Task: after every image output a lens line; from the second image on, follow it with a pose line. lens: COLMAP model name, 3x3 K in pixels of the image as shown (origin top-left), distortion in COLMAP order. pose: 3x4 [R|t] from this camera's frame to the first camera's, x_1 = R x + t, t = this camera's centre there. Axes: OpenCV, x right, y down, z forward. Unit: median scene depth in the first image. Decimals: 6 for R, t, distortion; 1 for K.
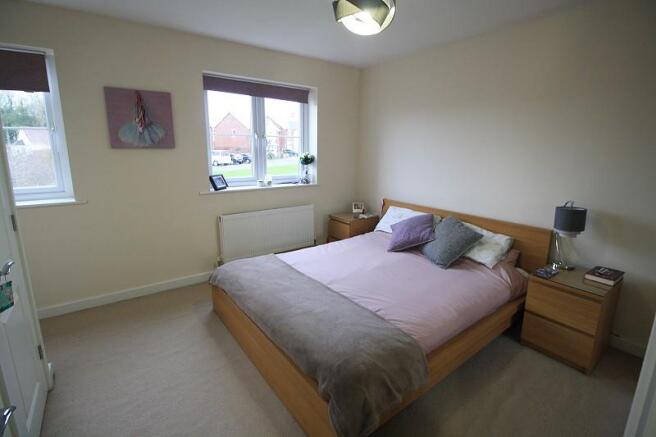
lens RADIAL K [[305.8, 0, 331.5], [0, 305.8, 206.8], [0, 0, 1]] dist [-0.020263, -0.001289]
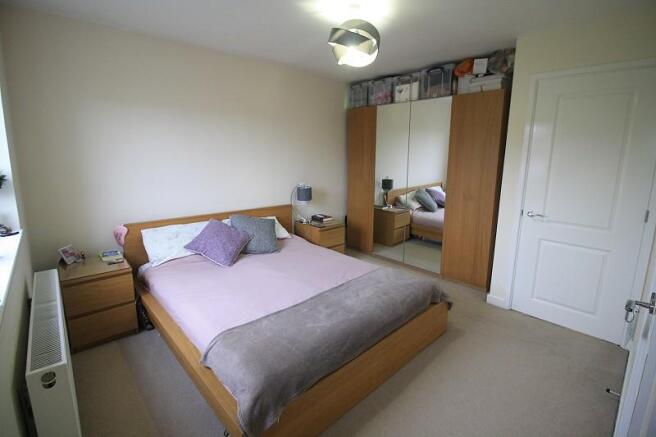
lens RADIAL K [[305.8, 0, 331.5], [0, 305.8, 206.8], [0, 0, 1]] dist [-0.020263, -0.001289]
pose [[-0.101452, -0.188698, 0.976781, -0.889572], [0.170230, 0.964073, 0.203924, -0.204590], [-0.980168, 0.186966, -0.065685, 0.907008]]
